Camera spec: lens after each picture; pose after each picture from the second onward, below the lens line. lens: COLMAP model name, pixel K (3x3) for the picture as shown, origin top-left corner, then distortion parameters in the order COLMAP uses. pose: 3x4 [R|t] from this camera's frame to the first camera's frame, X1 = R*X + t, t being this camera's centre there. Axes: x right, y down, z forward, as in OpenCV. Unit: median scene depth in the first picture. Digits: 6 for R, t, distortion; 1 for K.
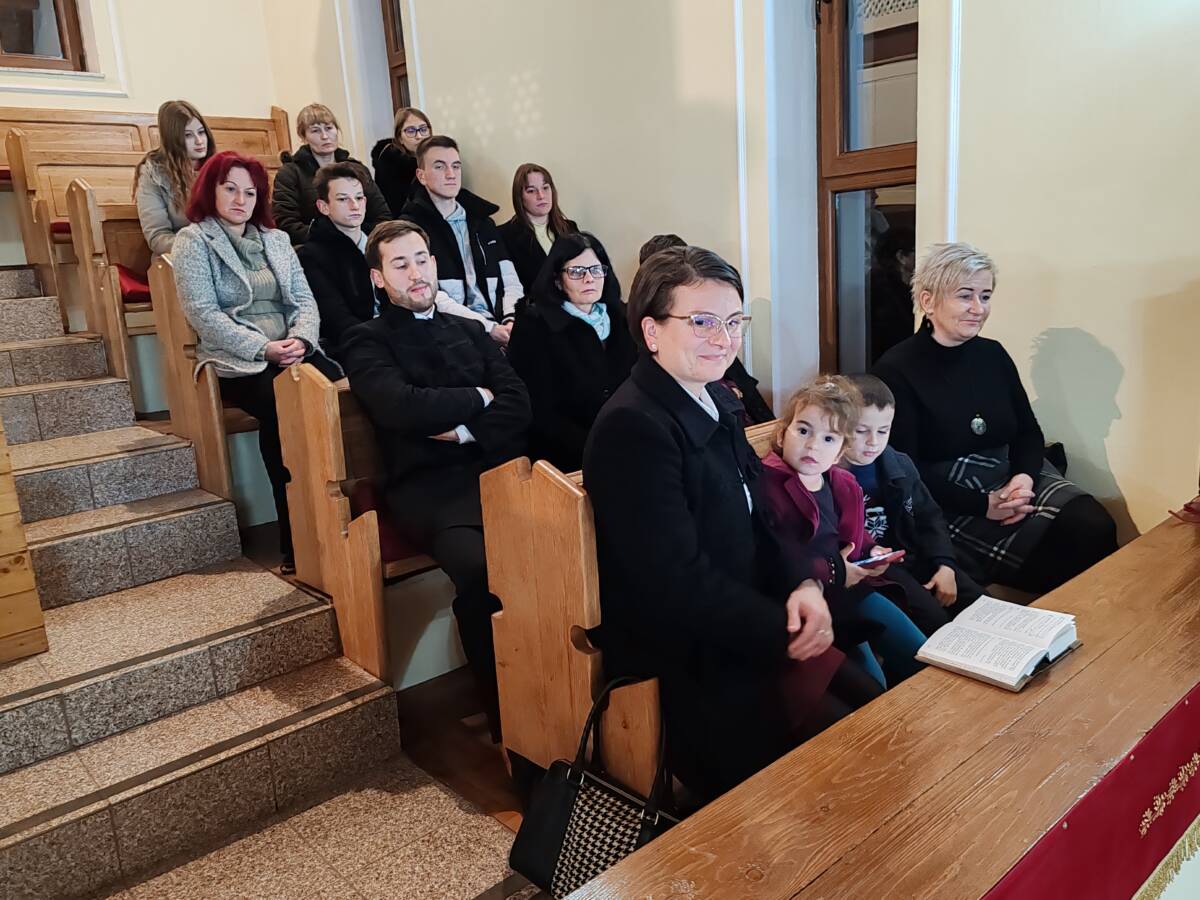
lens RADIAL K [[926.4, 0, 597.9], [0, 926.4, 449.1], [0, 0, 1]] dist [0.016264, 0.000114]
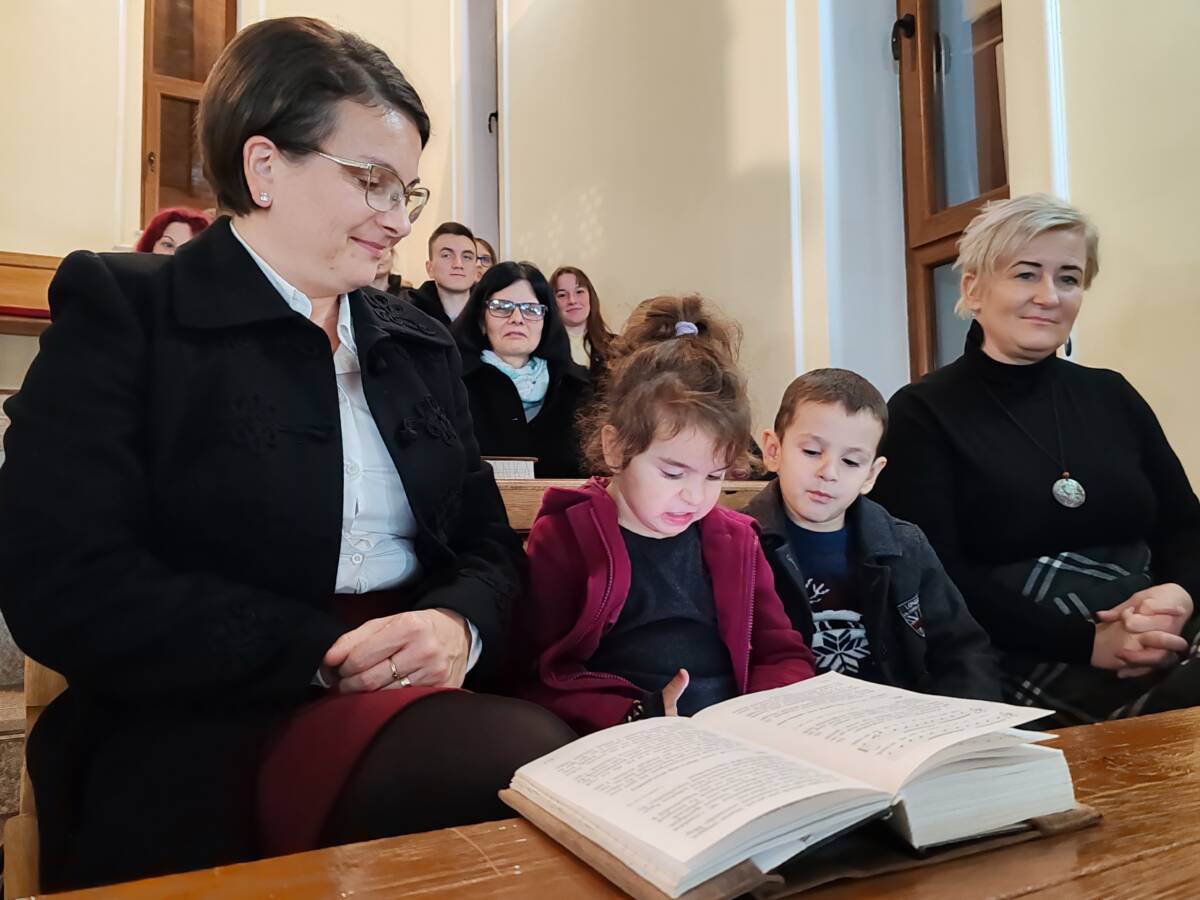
lens RADIAL K [[948.4, 0, 600.0], [0, 948.4, 450.0], [0, 0, 1]] dist [0.004098, 0.000966]
pose [[0.972056, 0.023419, -0.233578, 0.244527], [-0.083551, 0.964370, -0.251017, 0.102926], [0.219377, 0.263518, 0.939378, 0.366092]]
